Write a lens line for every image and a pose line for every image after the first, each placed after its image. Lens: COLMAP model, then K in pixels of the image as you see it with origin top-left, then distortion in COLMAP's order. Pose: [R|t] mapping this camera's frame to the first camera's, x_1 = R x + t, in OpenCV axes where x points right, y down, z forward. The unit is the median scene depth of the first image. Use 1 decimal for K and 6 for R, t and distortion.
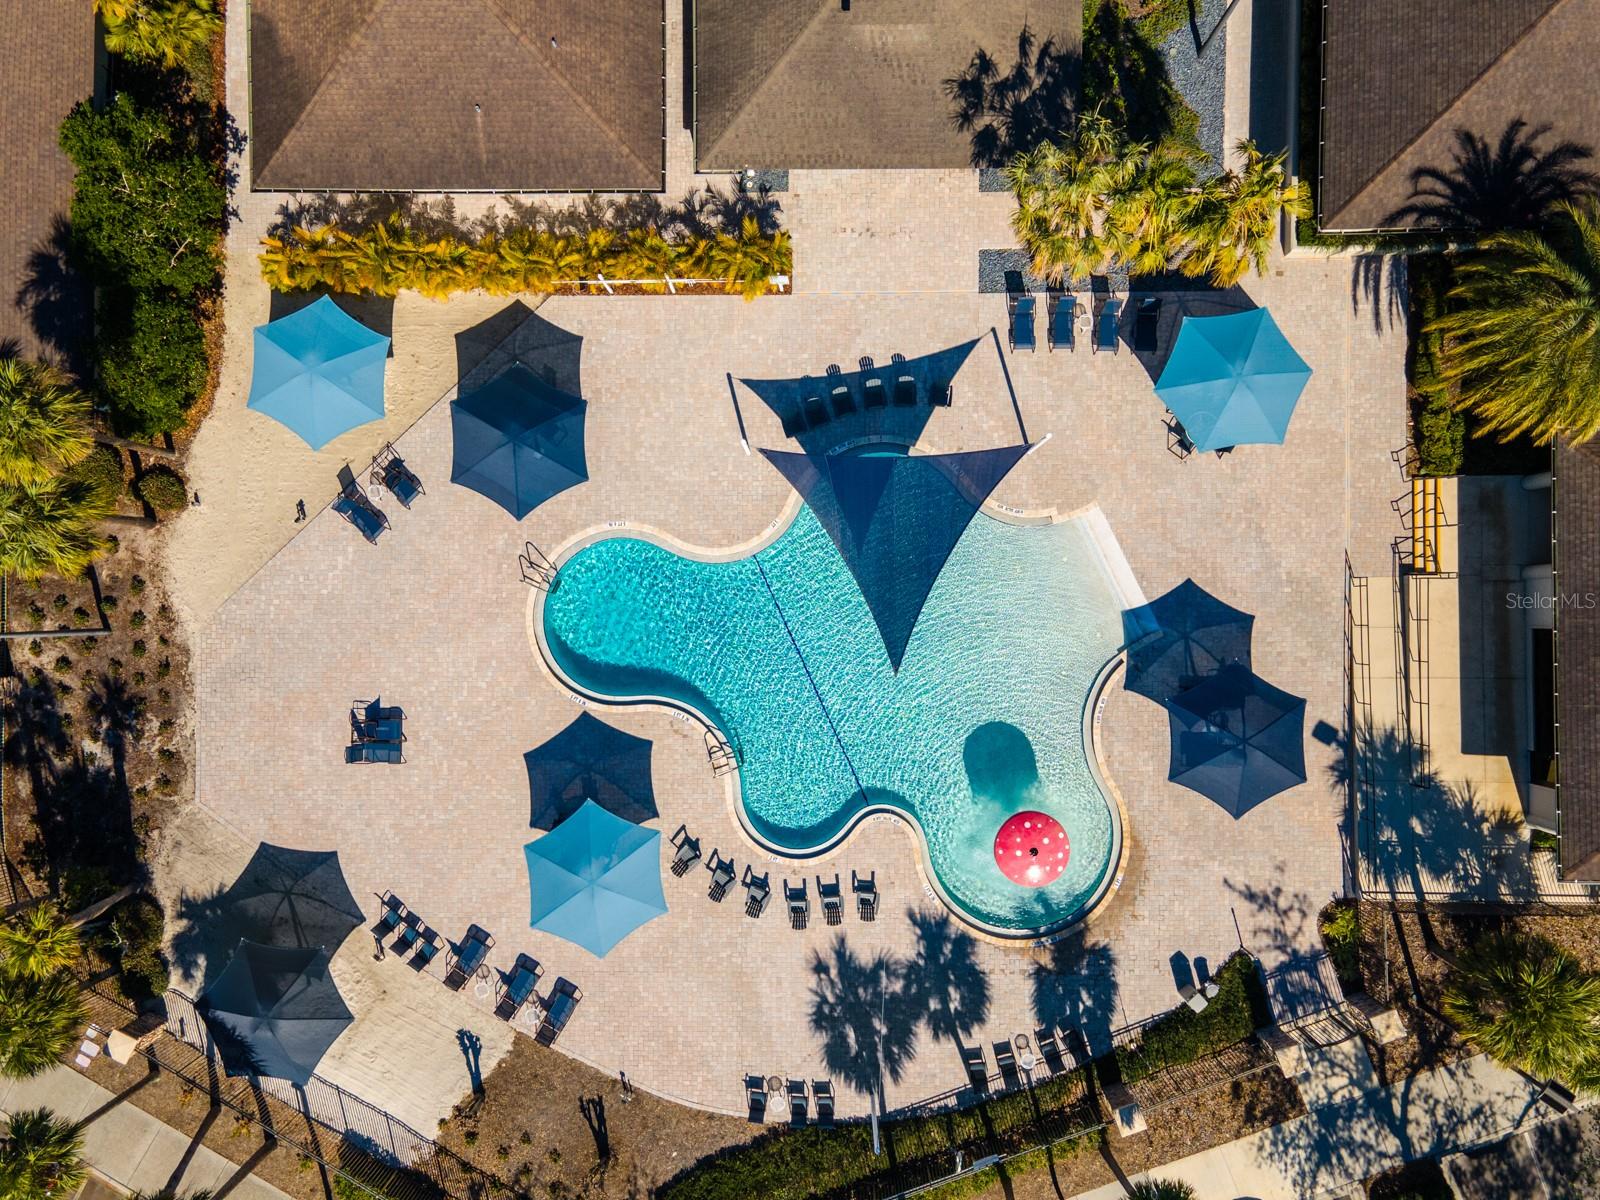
lens RADIAL K [[1162.8, 0, 804.5], [0, 1162.8, 598.4], [0, 0, 1]] dist [0.019812, 0.030594]
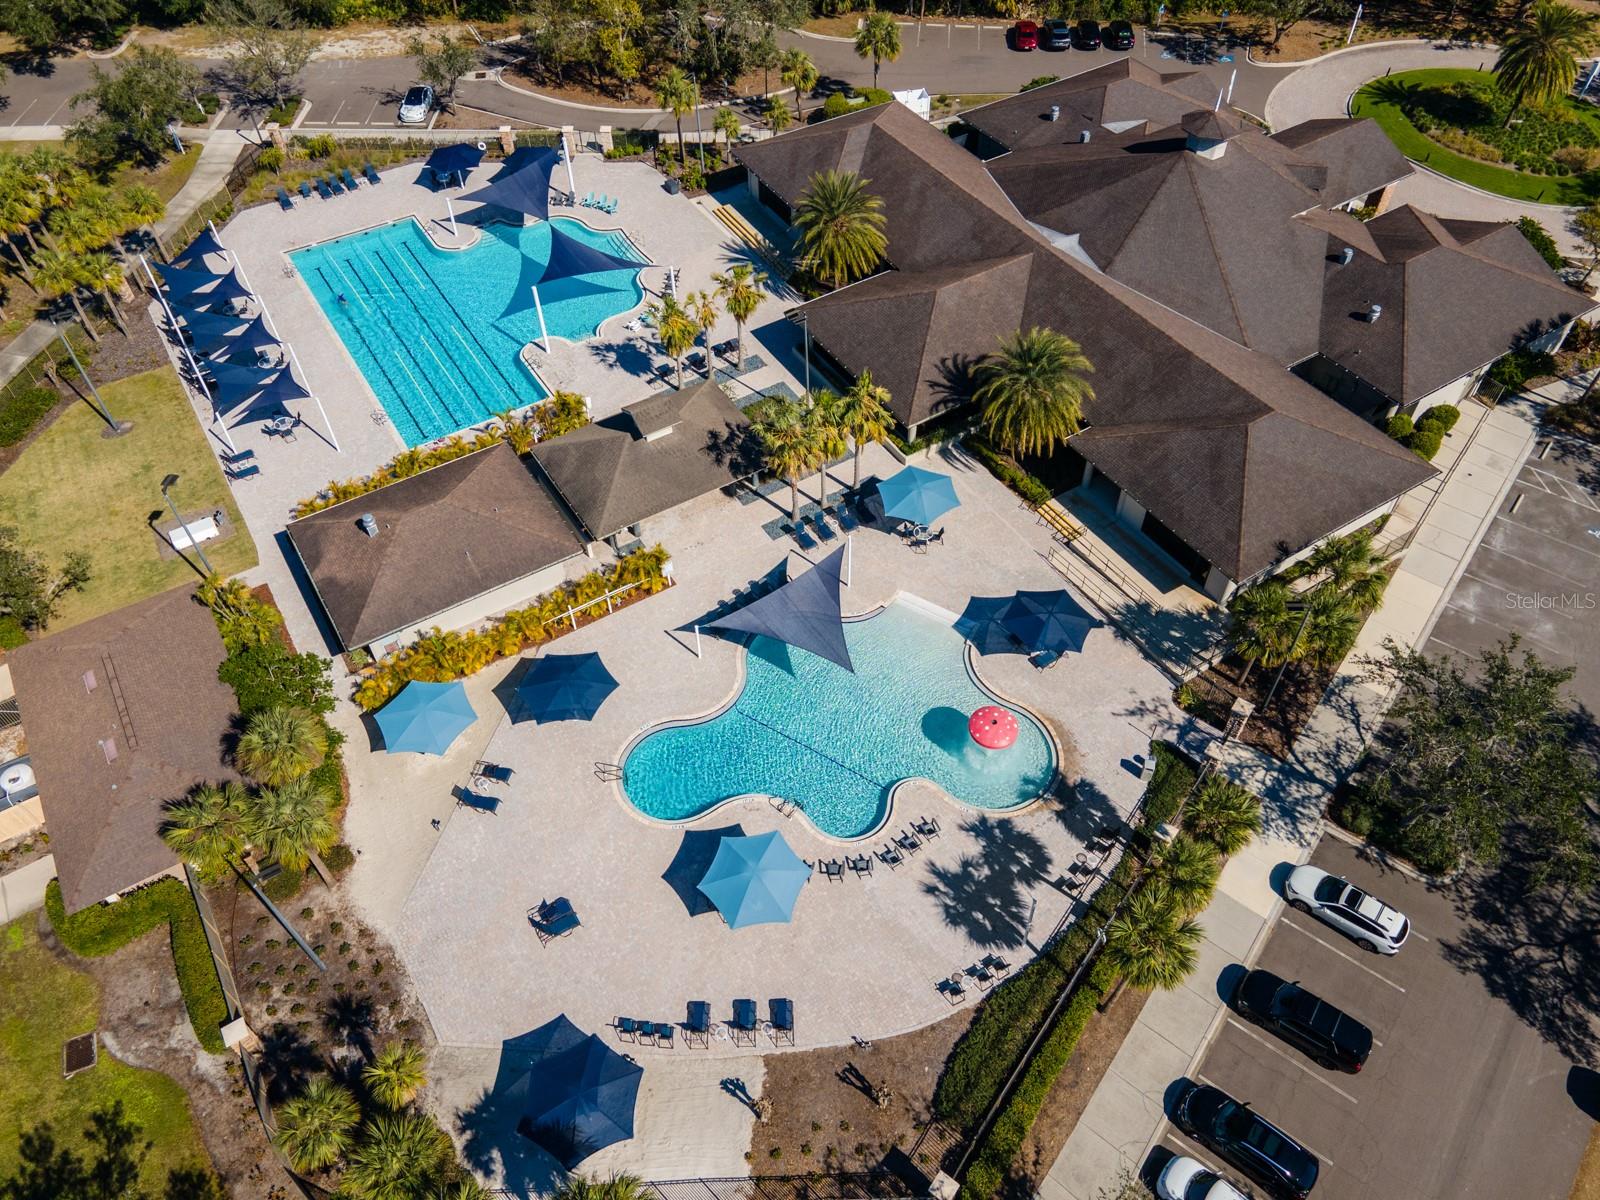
lens RADIAL K [[1162.8, 0, 804.5], [0, 1162.8, 598.4], [0, 0, 1]] dist [0.019812, 0.030594]
pose [[0.845880, -0.392670, 0.360967, -0.465847], [0.533164, 0.641436, -0.551630, 0.766997], [-0.014928, 0.659067, 0.751936, -0.229781]]
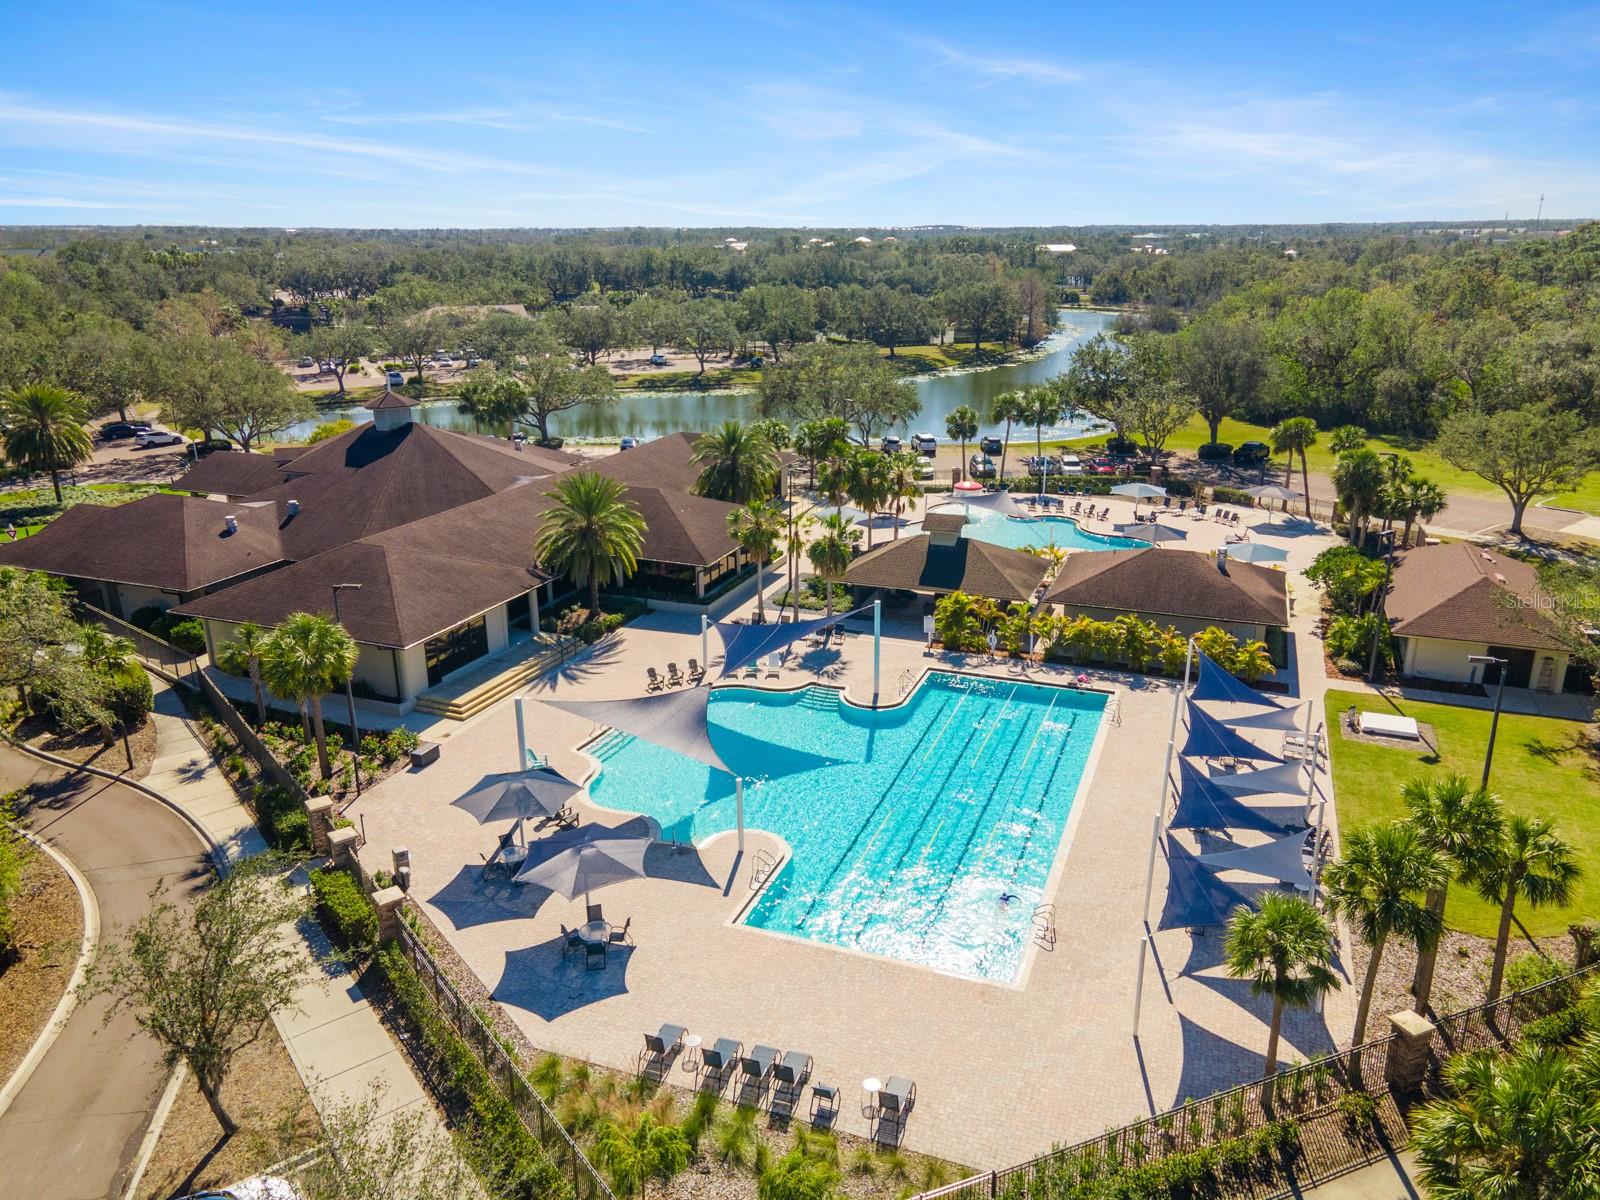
lens RADIAL K [[1162.8, 0, 804.5], [0, 1162.8, 598.4], [0, 0, 1]] dist [0.019812, 0.030594]
pose [[-0.934799, -0.085567, 0.344717, -0.377984], [0.354784, -0.270651, 0.894917, -2.261433], [0.016723, 0.958867, 0.283362, 0.457874]]
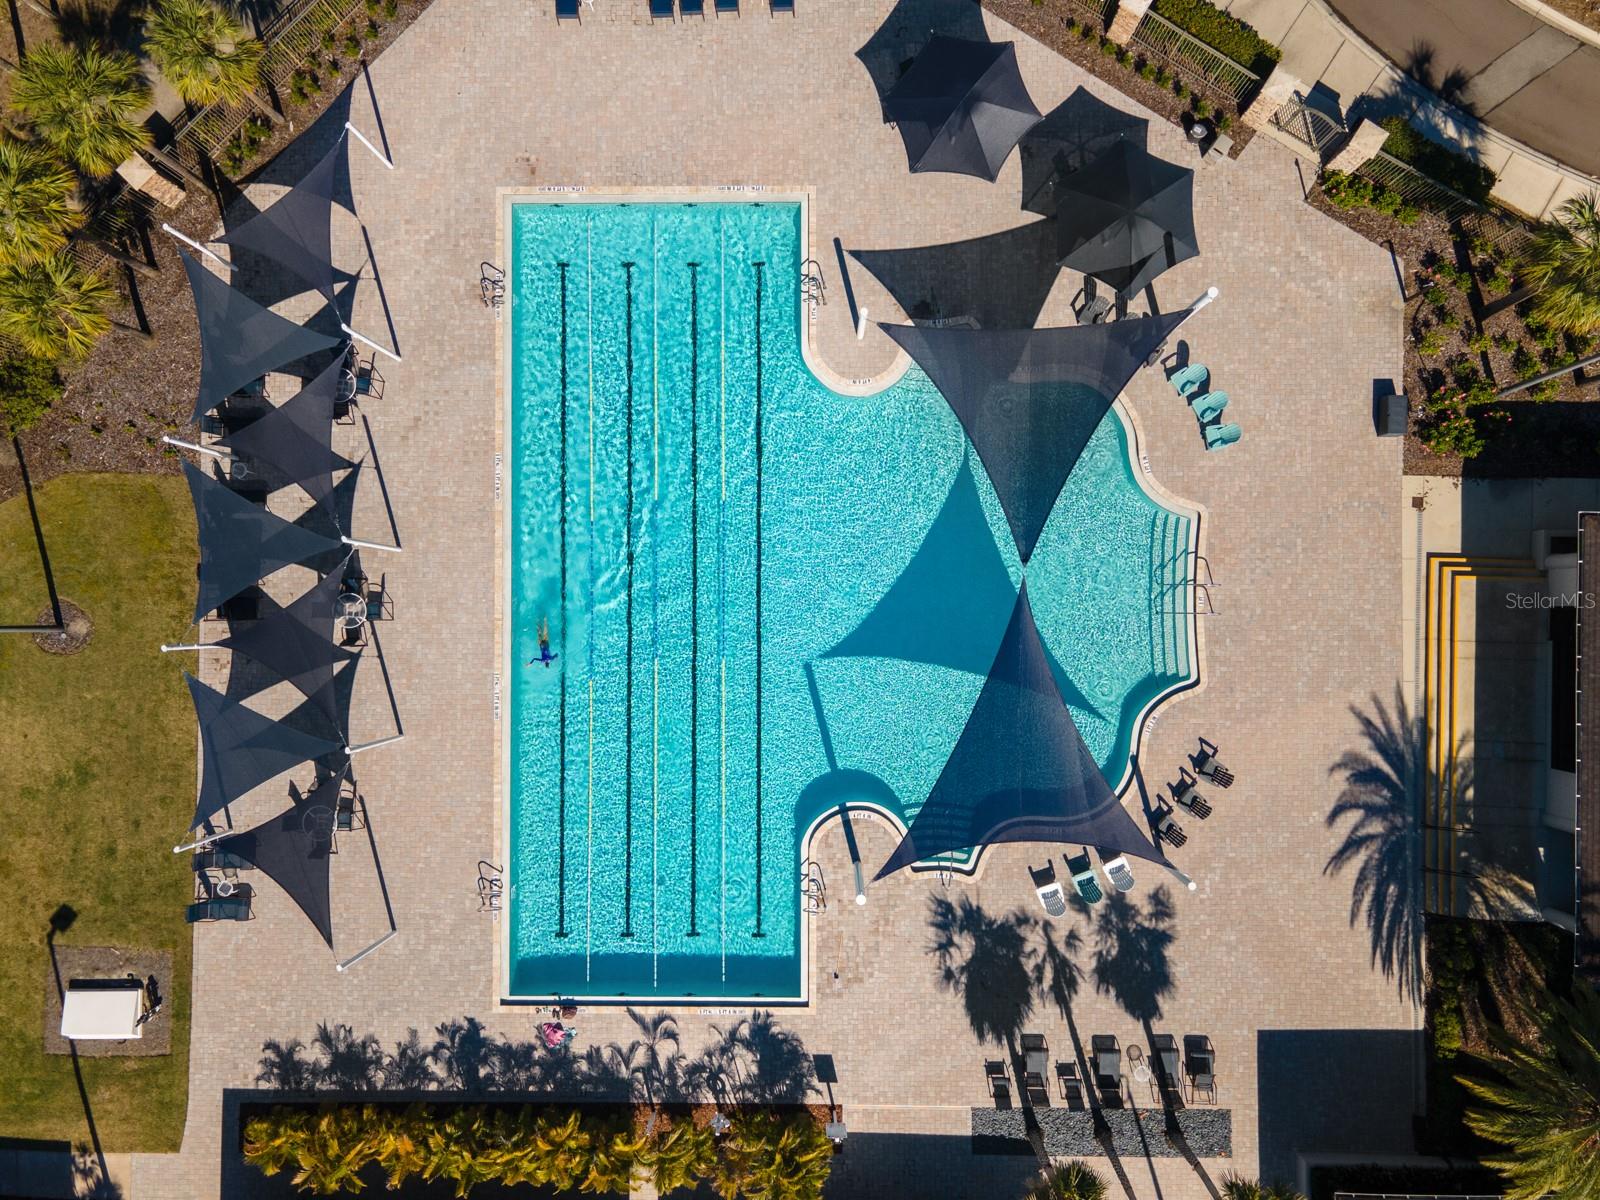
lens RADIAL K [[1162.8, 0, 804.5], [0, 1162.8, 598.4], [0, 0, 1]] dist [0.019812, 0.030594]
pose [[0.999991, -0.001345, -0.004106, 0.019068], [0.001345, 0.999999, 0.000005, -1.089431], [0.004106, -0.000011, 0.999992, 0.053189]]
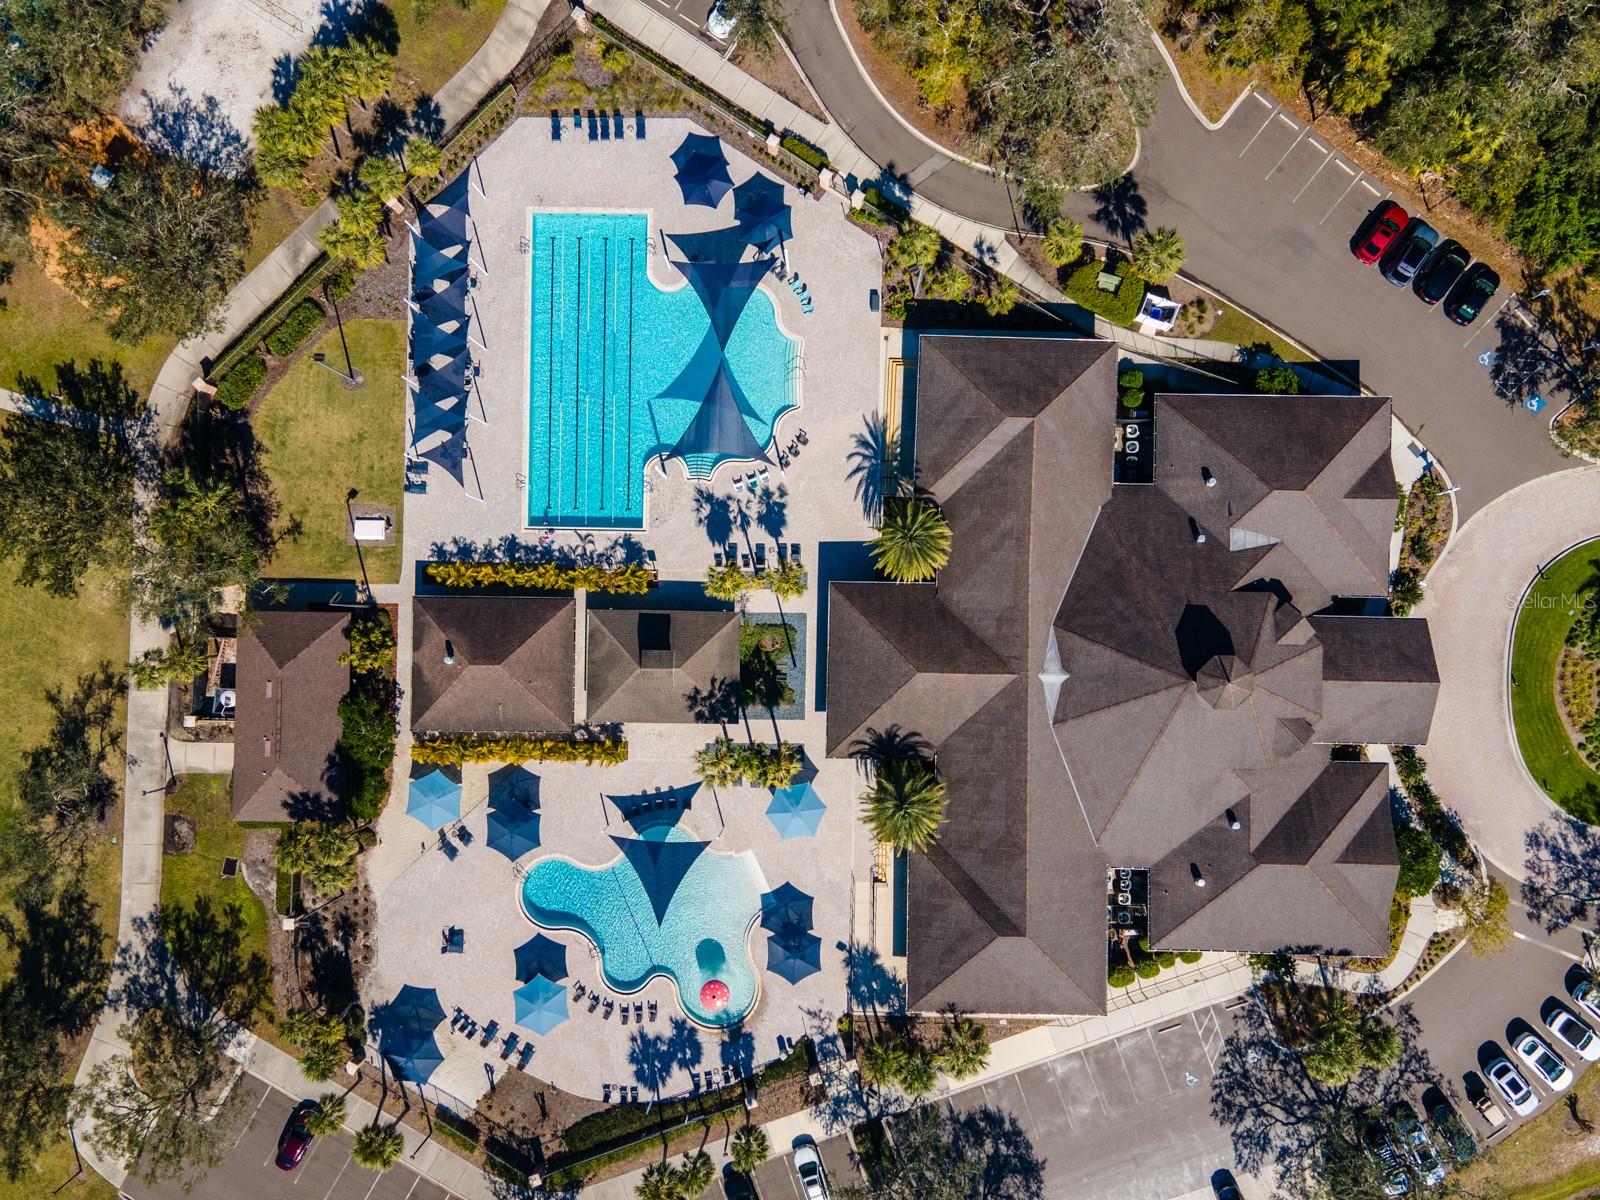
lens RADIAL K [[1162.8, 0, 804.5], [0, 1162.8, 598.4], [0, 0, 1]] dist [0.019812, 0.030594]
pose [[0.999896, 0.014301, -0.002013, 0.362861], [-0.014297, 0.999896, 0.001855, -0.617517], [0.002039, -0.001826, 0.999996, -1.443292]]
